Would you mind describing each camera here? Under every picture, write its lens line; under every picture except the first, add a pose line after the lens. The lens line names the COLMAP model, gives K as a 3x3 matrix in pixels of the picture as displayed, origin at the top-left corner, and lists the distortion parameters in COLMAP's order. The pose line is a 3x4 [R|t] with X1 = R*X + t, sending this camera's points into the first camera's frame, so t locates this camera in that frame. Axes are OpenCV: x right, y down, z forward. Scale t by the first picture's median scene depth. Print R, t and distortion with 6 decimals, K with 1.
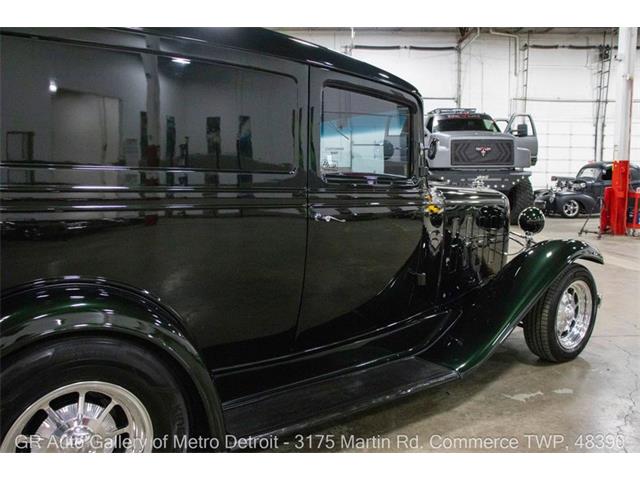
lens RADIAL K [[527.6, 0, 322.7], [0, 527.6, 237.3], [0, 0, 1]] dist [-0.156976, 0.134236]
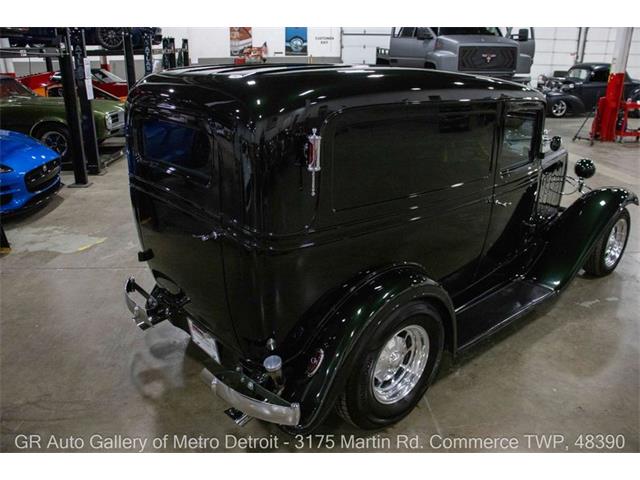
lens RADIAL K [[527.6, 0, 322.7], [0, 527.6, 237.3], [0, 0, 1]] dist [-0.156976, 0.134236]
pose [[0.996991, -0.024471, 0.073553, -0.117668], [0.006646, 0.972355, 0.233415, -0.055655], [-0.077231, -0.232224, 0.969591, -0.081312]]
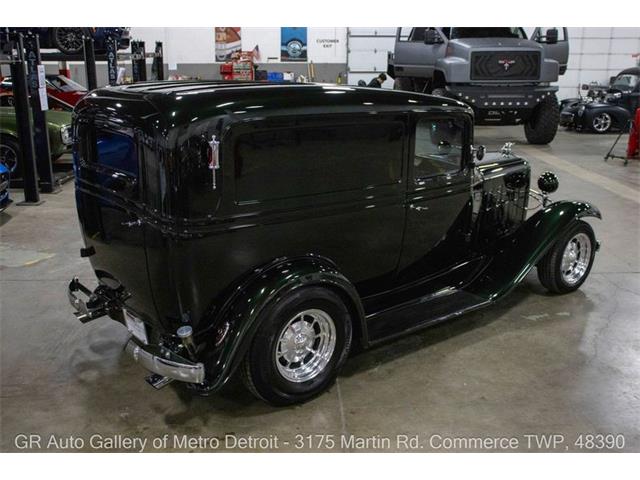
lens RADIAL K [[673.3, 0, 317.9], [0, 673.3, 241.7], [0, 0, 1]] dist [-0.086879, 0.211838]
pose [[0.999151, -0.009198, 0.040158, -0.072604], [0.002484, 0.986433, 0.164143, -0.052083], [-0.041123, -0.163904, 0.985619, -0.198088]]
